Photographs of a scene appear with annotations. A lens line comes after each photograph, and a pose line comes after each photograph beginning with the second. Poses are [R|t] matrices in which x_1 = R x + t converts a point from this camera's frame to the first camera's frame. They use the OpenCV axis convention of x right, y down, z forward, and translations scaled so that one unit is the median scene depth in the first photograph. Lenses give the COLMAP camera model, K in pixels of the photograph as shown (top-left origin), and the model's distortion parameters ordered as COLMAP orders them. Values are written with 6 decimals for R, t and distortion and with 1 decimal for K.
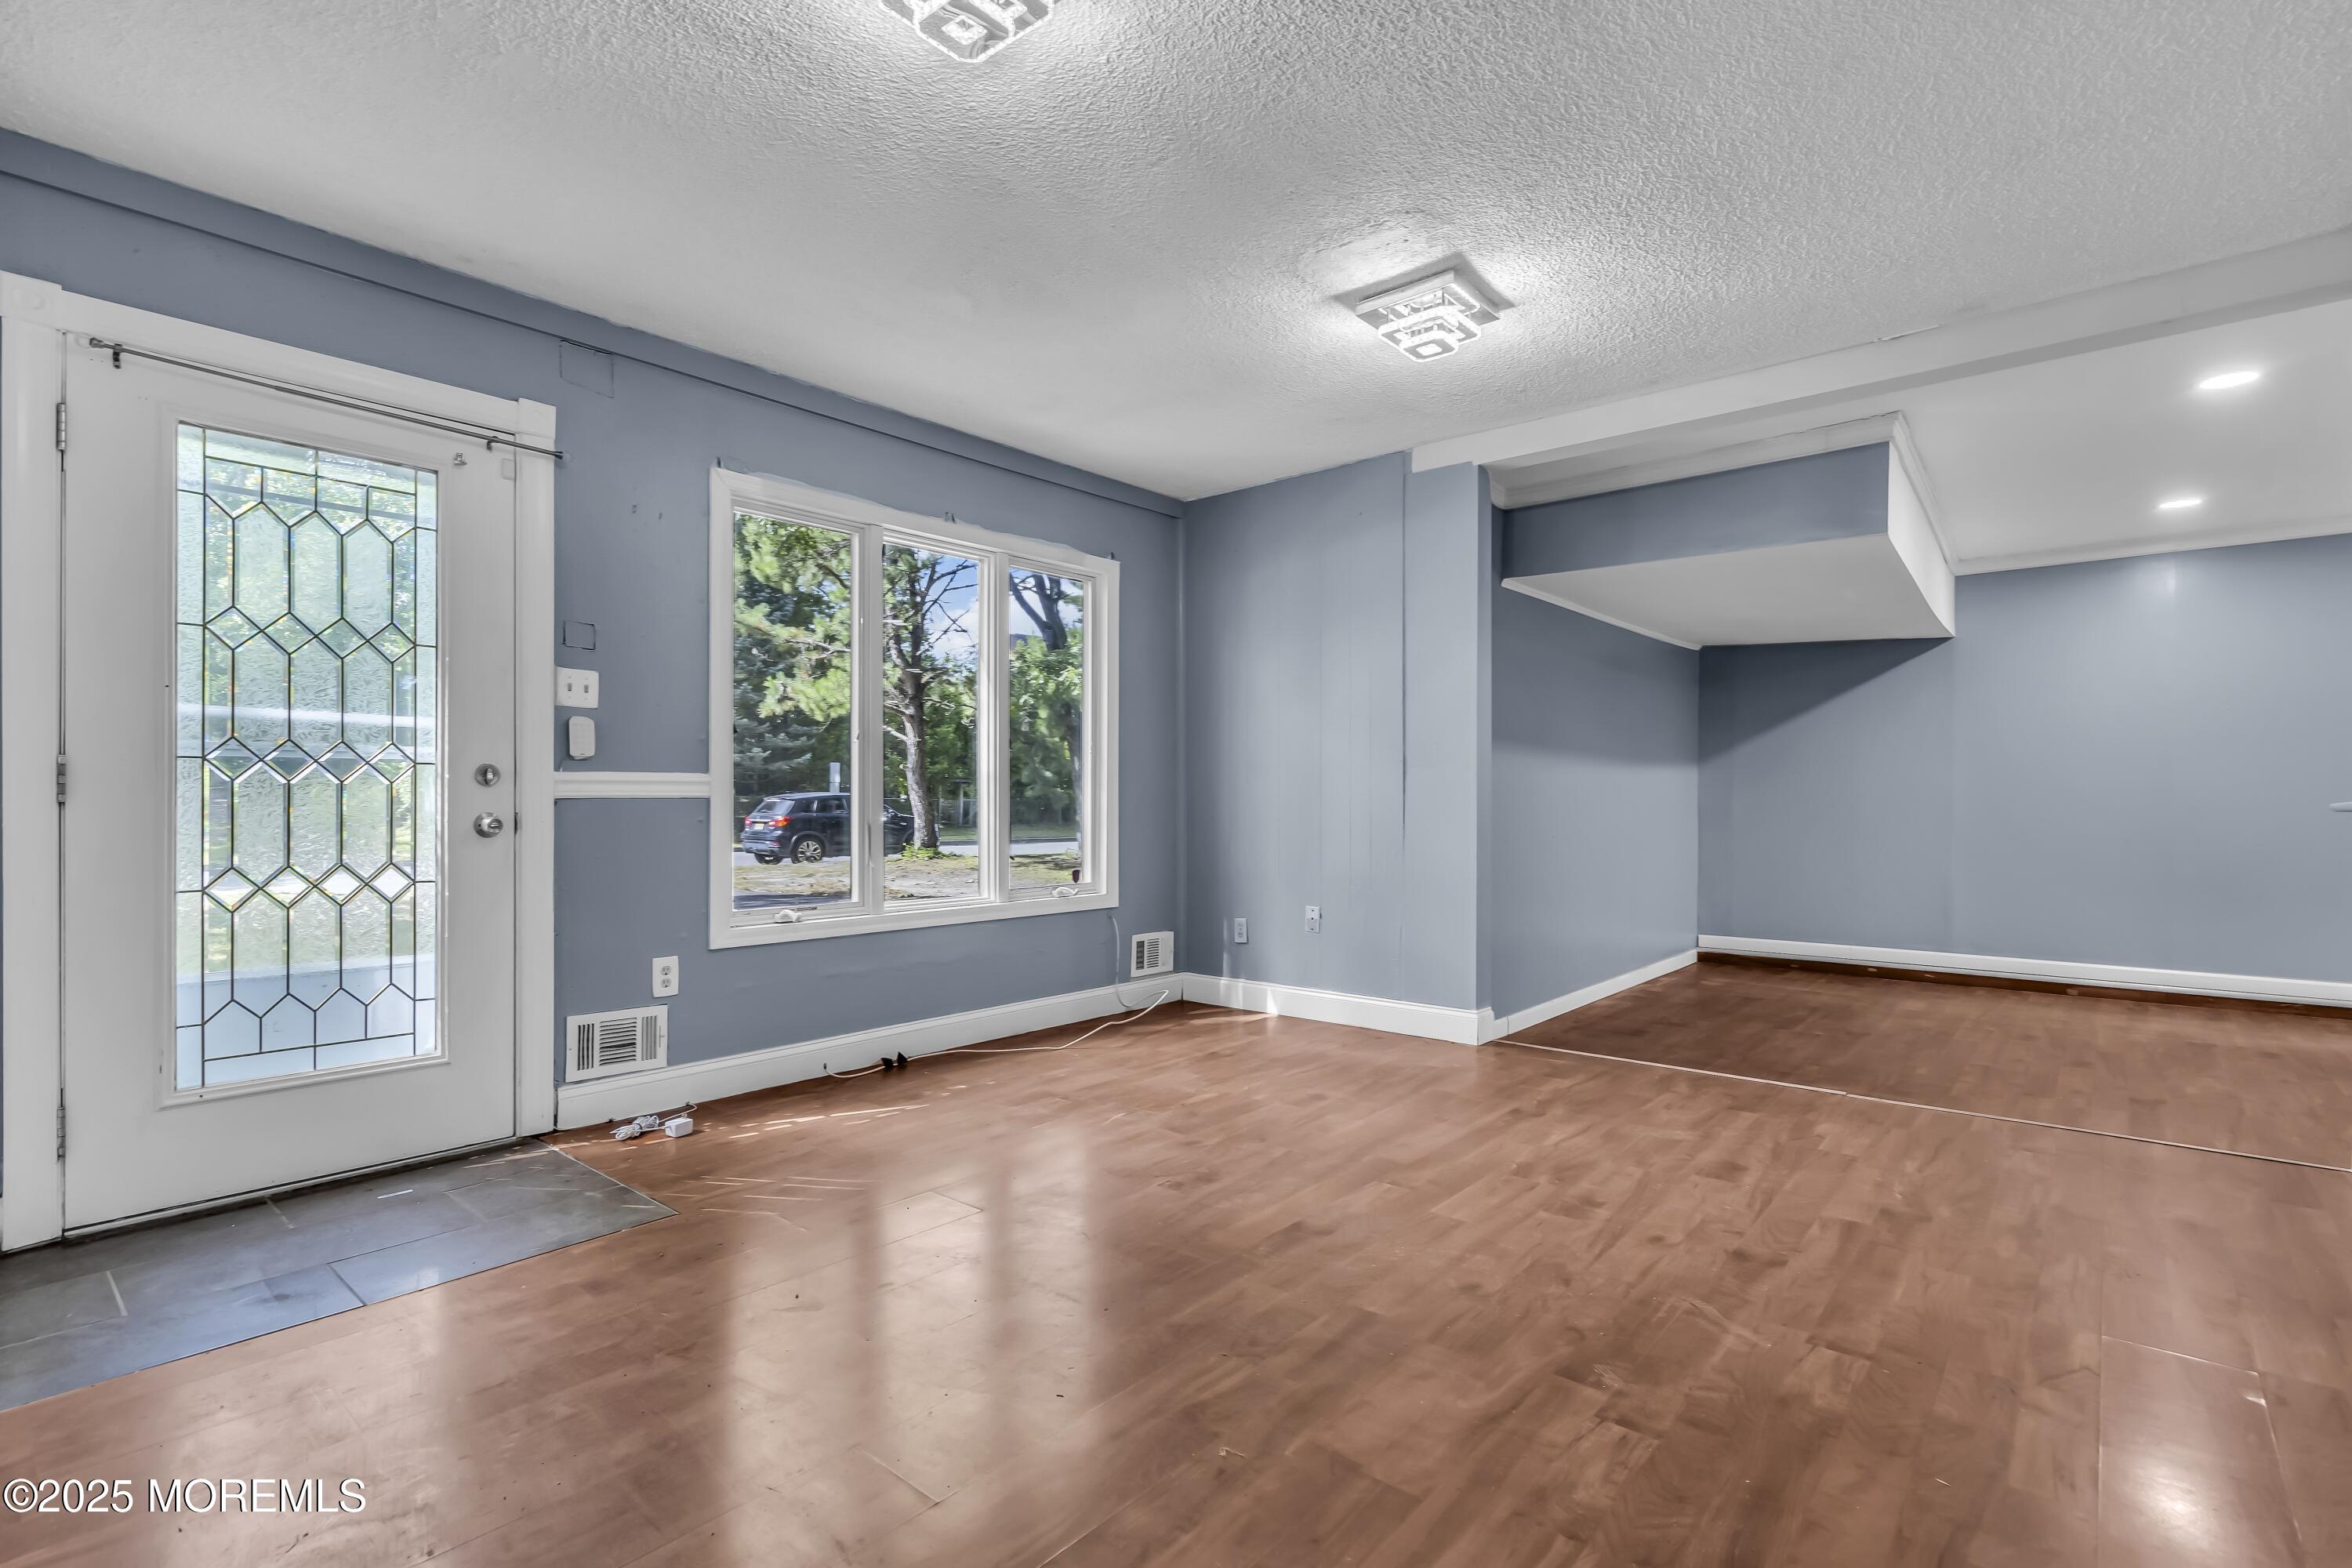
lens RADIAL K [[1088.9, 0, 1152.8], [0, 1088.9, 787.2], [0, 0, 1]] dist [-0.005024, 0.005294]
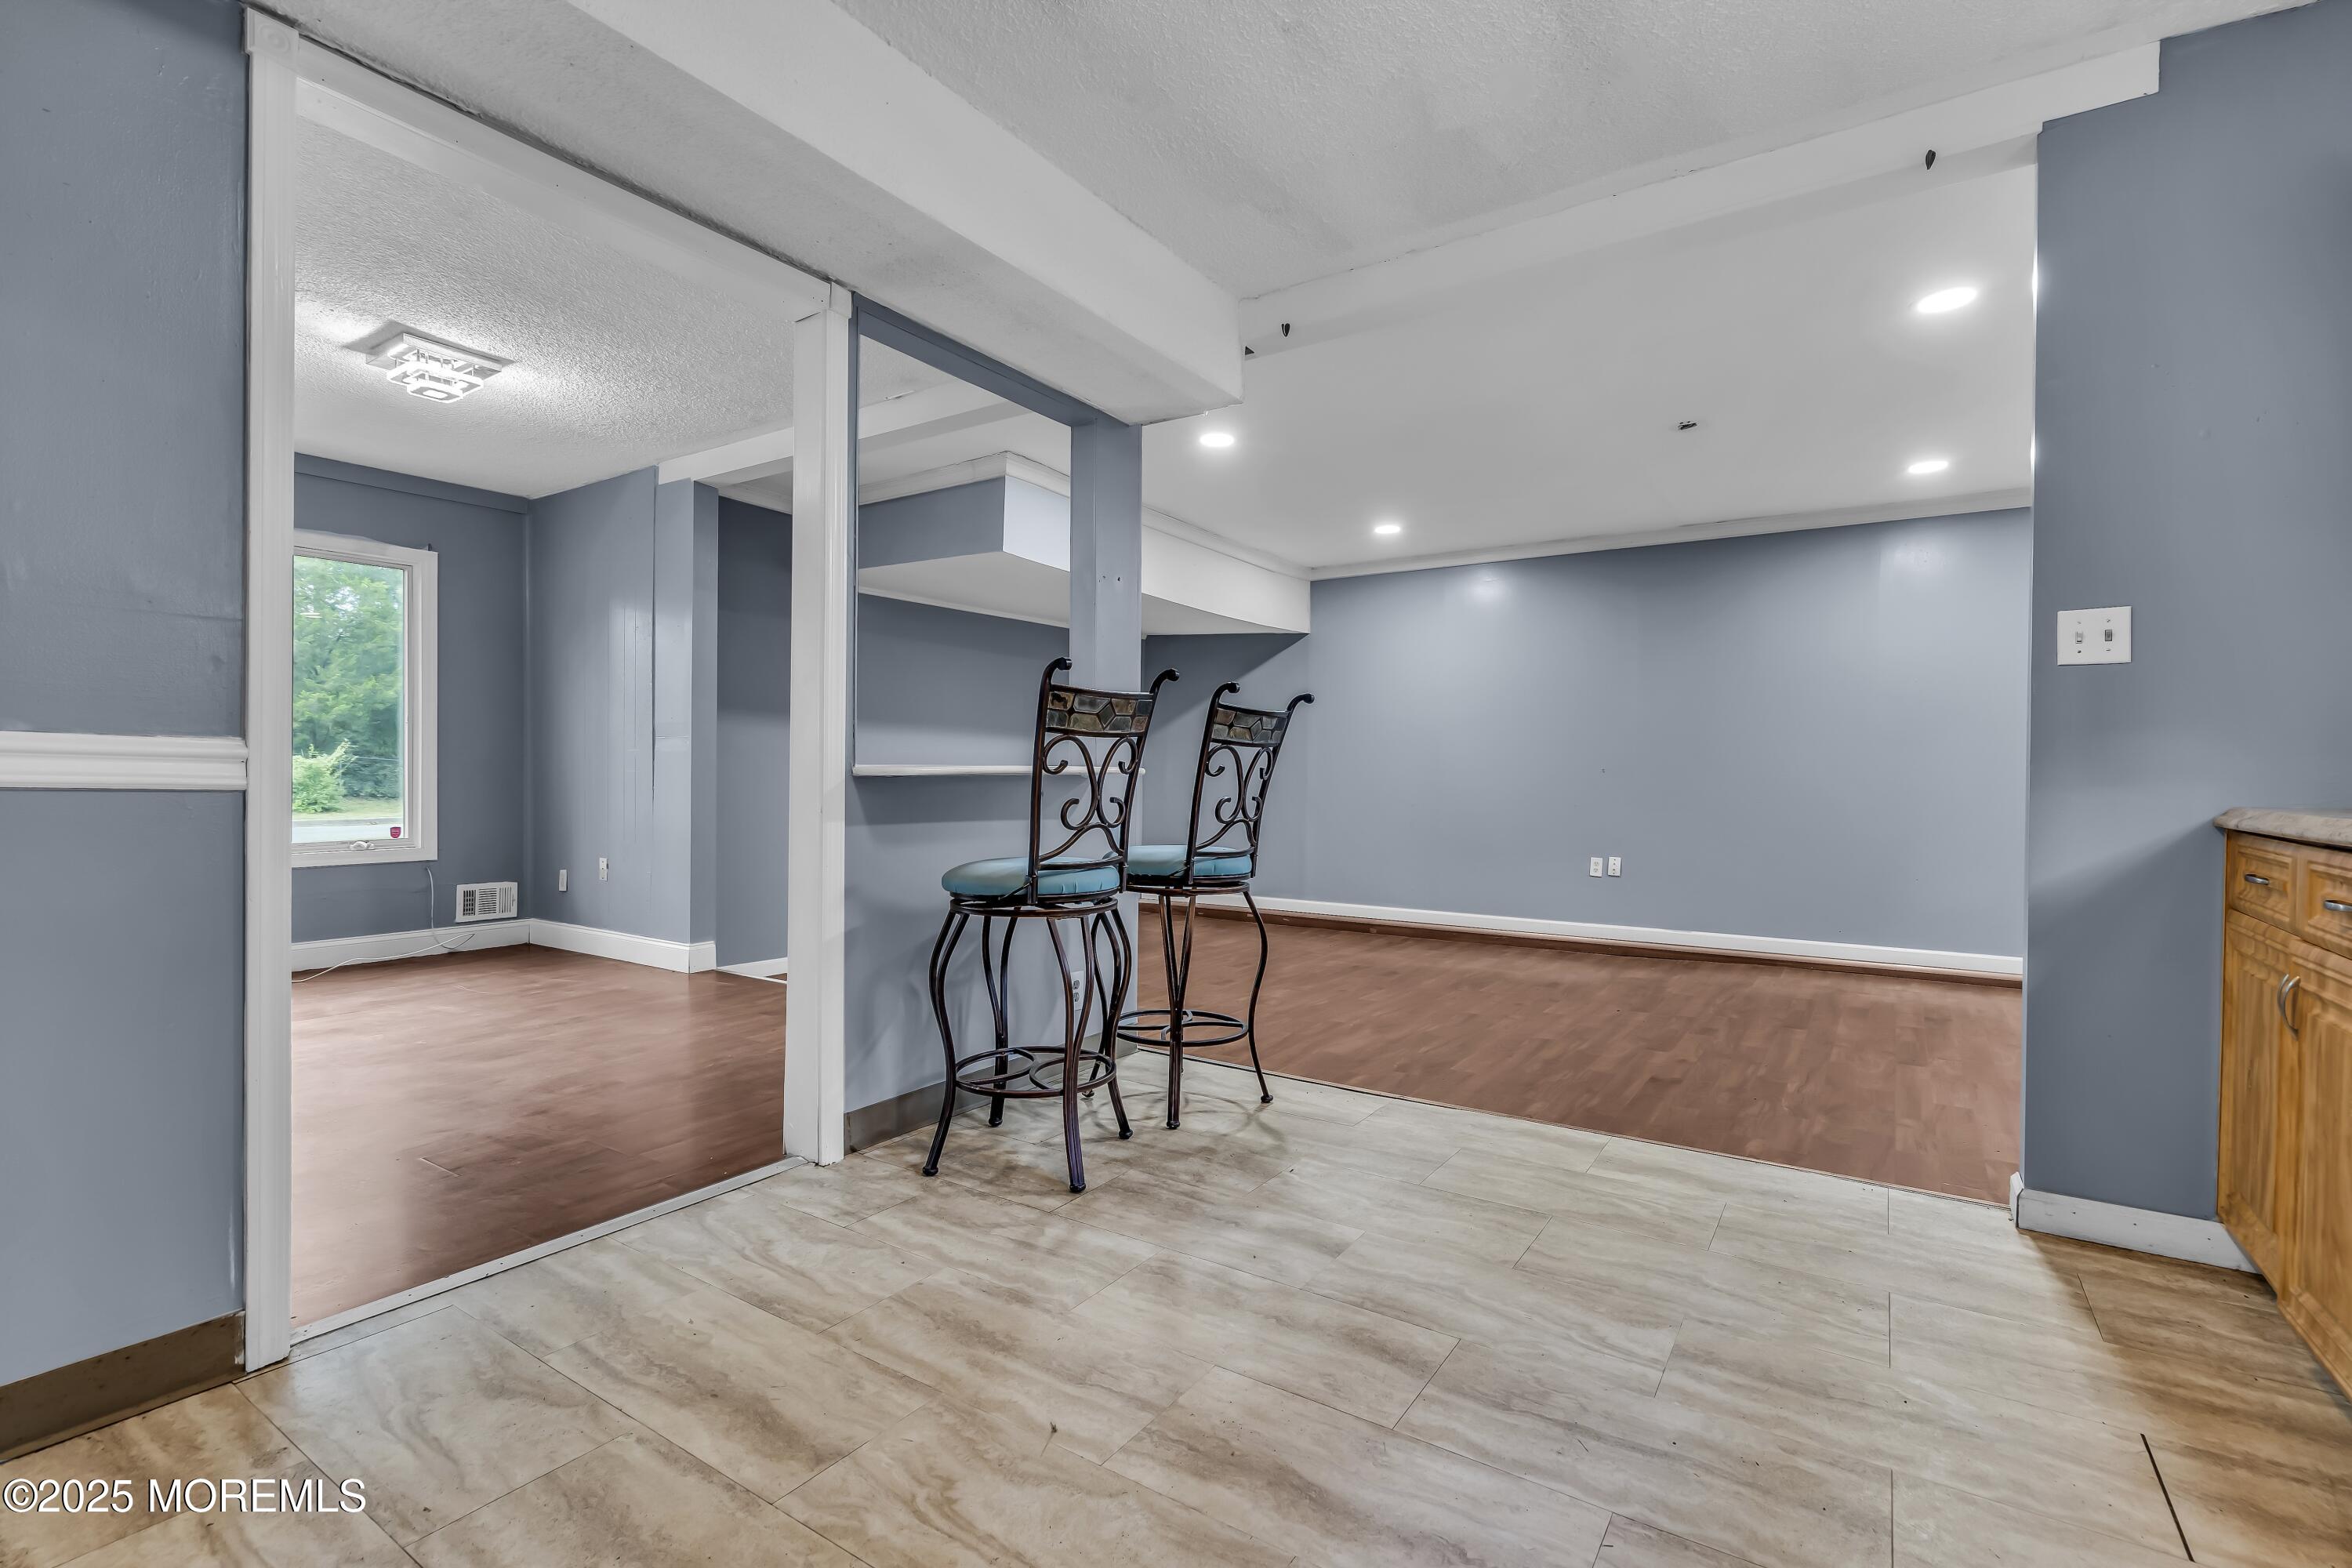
lens RADIAL K [[1088.9, 0, 1150.1], [0, 1088.9, 787.1], [0, 0, 1]] dist [-0.005024, 0.005294]
pose [[0.991694, 0.005658, 0.128497, 0.869879], [-0.008778, 0.999680, 0.023729, 0.002288], [-0.128321, -0.024660, 0.991426, -0.326450]]
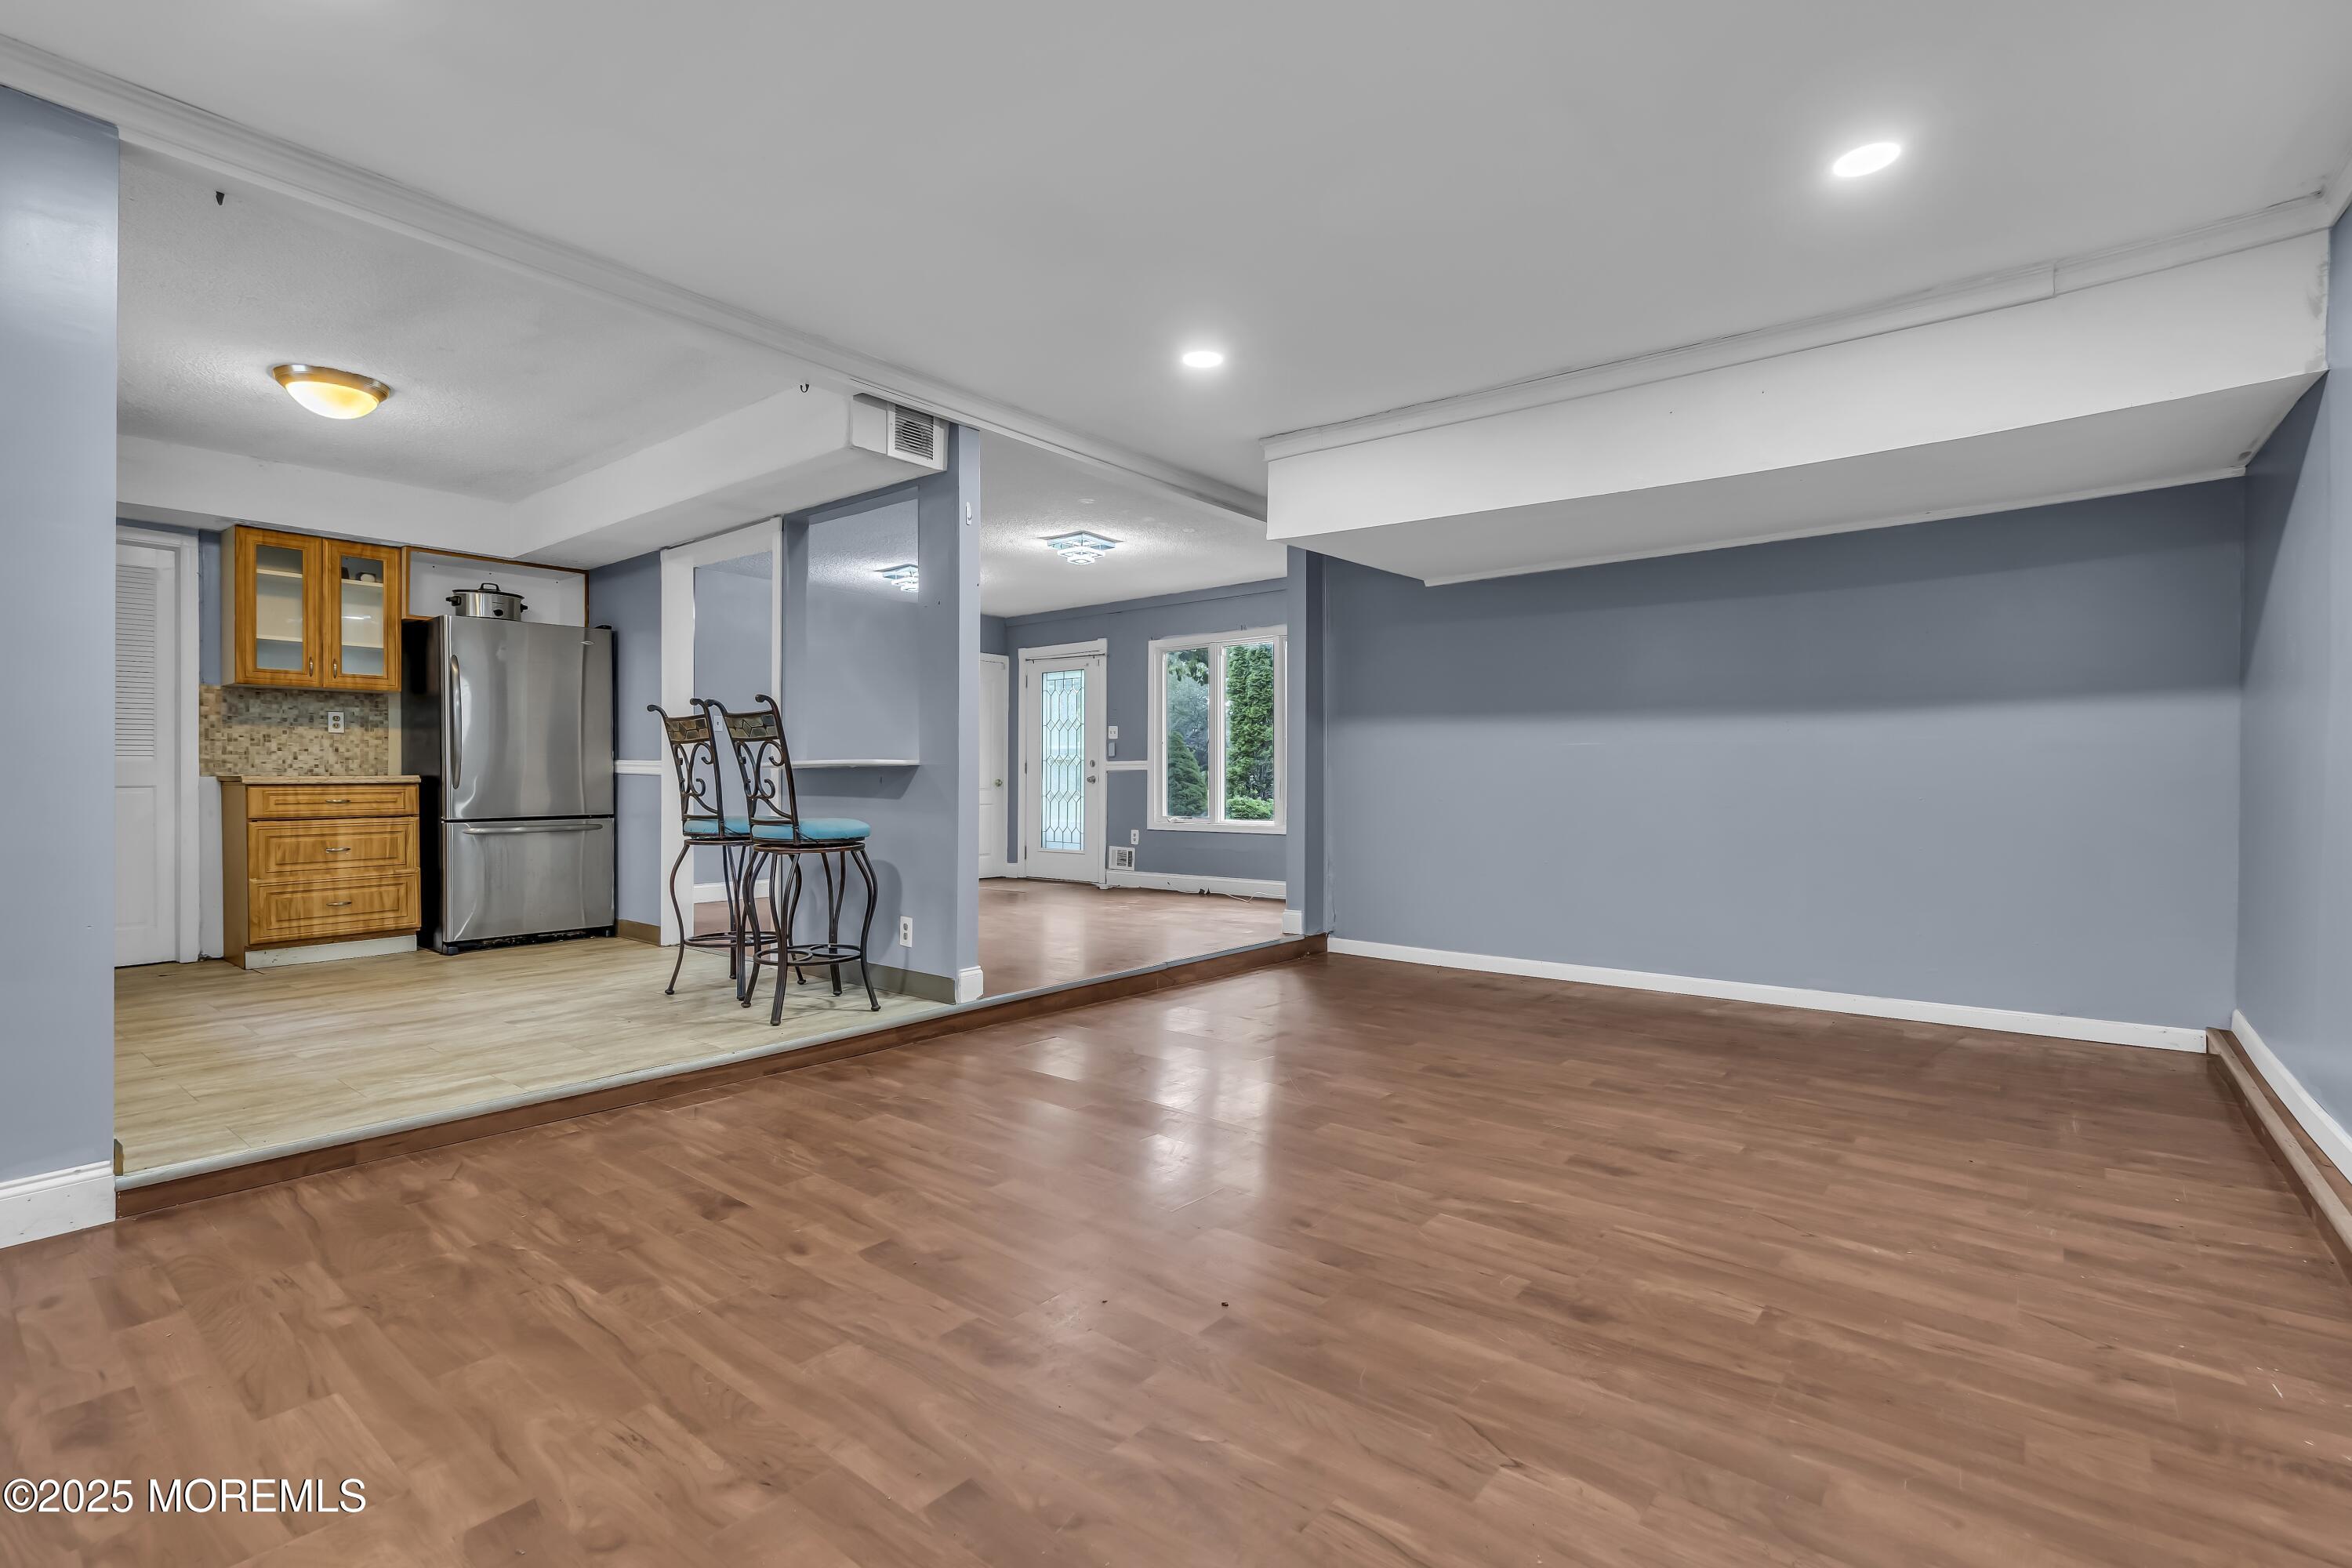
lens RADIAL K [[1088.9, 0, 1208.1], [0, 1088.9, 778.3], [0, 0, 1]] dist [-0.005024, 0.005294]
pose [[0.058155, -0.002314, -0.998305, 2.415464], [0.010253, 0.999946, -0.001720, 0.038177], [0.998255, -0.010136, 0.058176, 1.102164]]
